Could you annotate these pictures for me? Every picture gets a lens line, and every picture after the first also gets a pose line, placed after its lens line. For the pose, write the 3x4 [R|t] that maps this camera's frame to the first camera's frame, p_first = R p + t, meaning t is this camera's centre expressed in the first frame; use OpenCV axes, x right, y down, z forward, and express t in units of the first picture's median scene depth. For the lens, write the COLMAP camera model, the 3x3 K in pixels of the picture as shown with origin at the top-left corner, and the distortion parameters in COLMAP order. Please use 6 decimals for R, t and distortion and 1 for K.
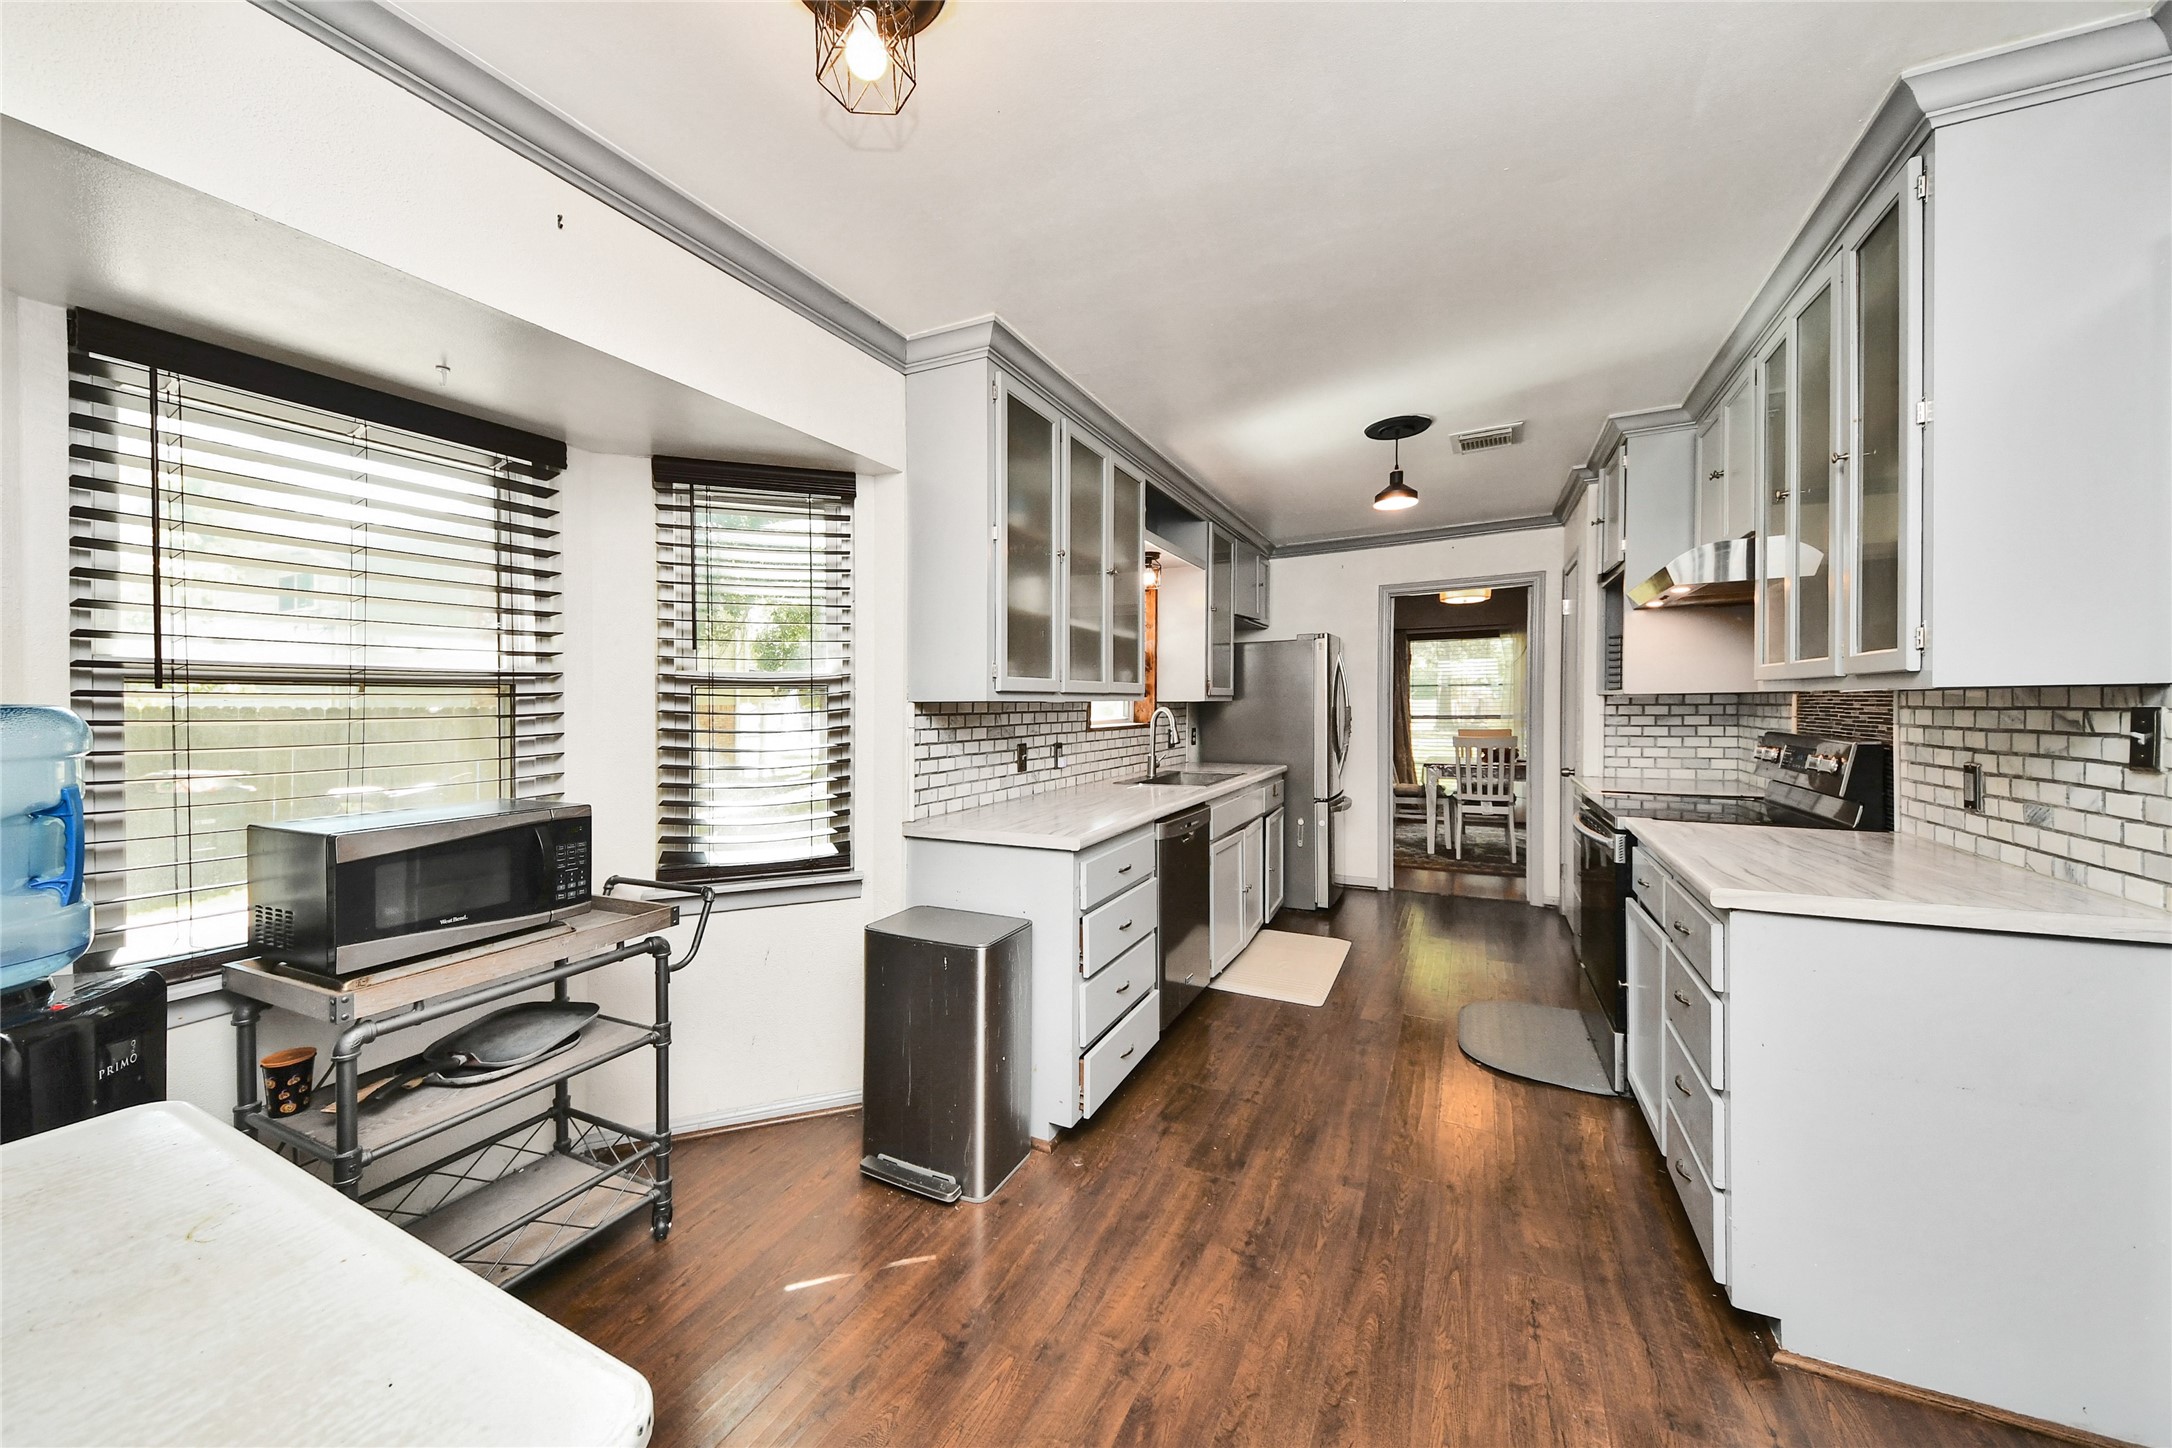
lens RADIAL K [[779.8, 0, 1048.7], [0, 779.8, 733.0], [0, 0, 1]] dist [0.051365, -0.021313]
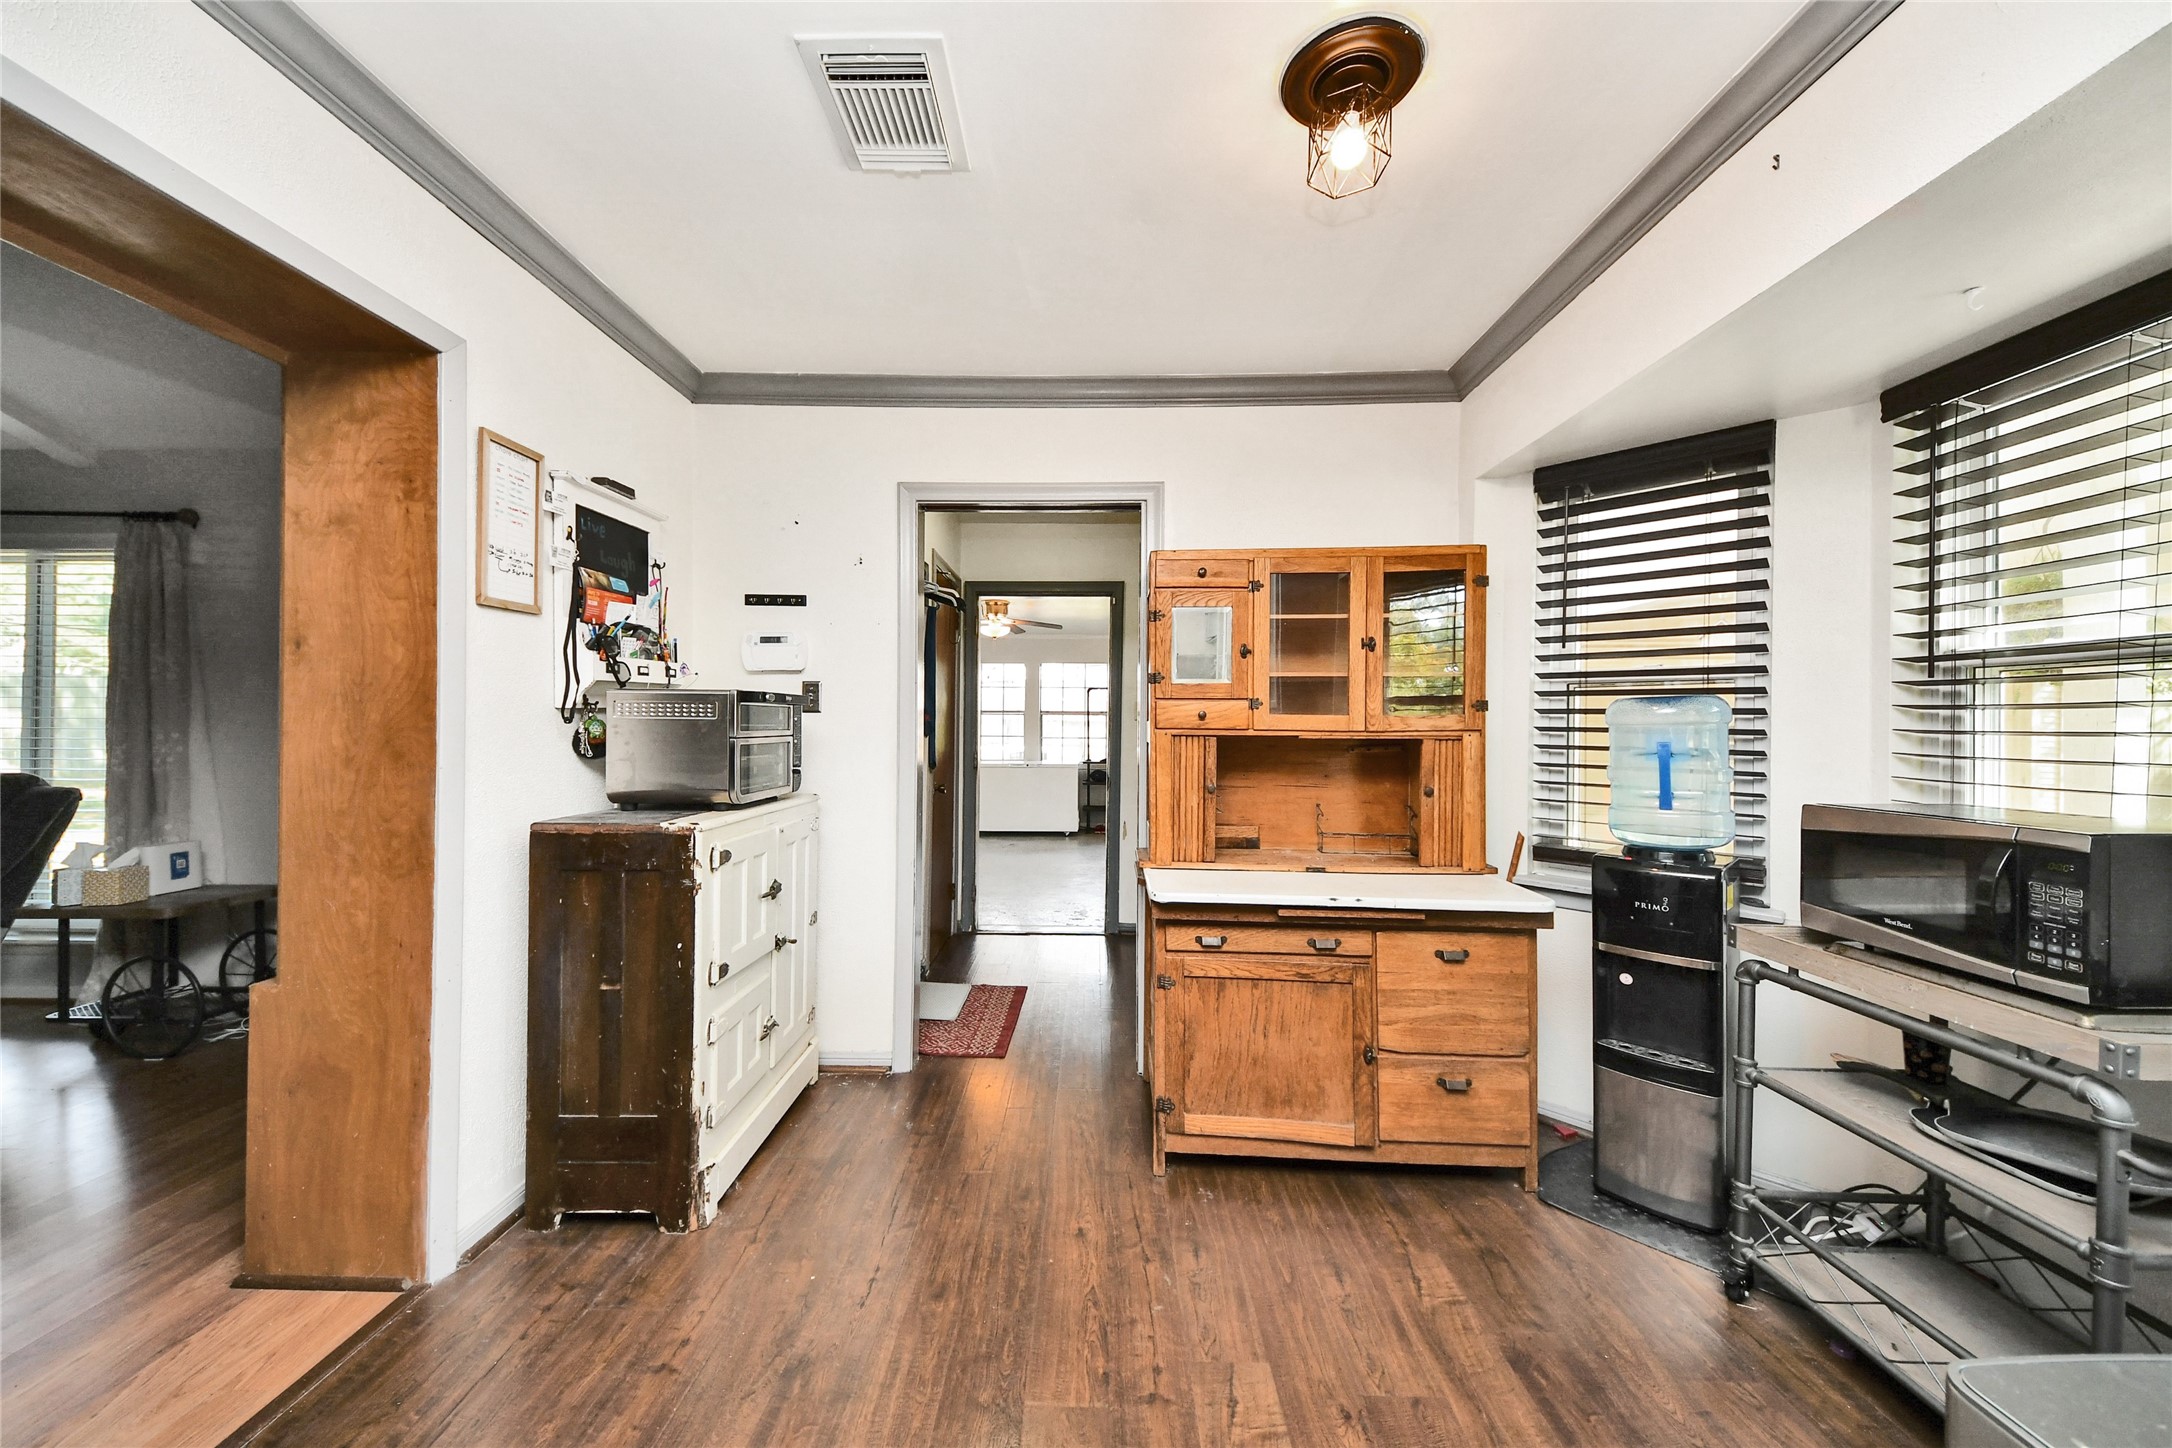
lens RADIAL K [[781.8, 0, 1074.8], [0, 781.8, 715.0], [0, 0, 1]] dist [0.052677, -0.018328]
pose [[-0.892531, -0.002728, -0.450977, 0.232827], [-0.014850, 0.999617, 0.023342, -0.003444], [0.450741, 0.027530, -0.892230, 0.661503]]
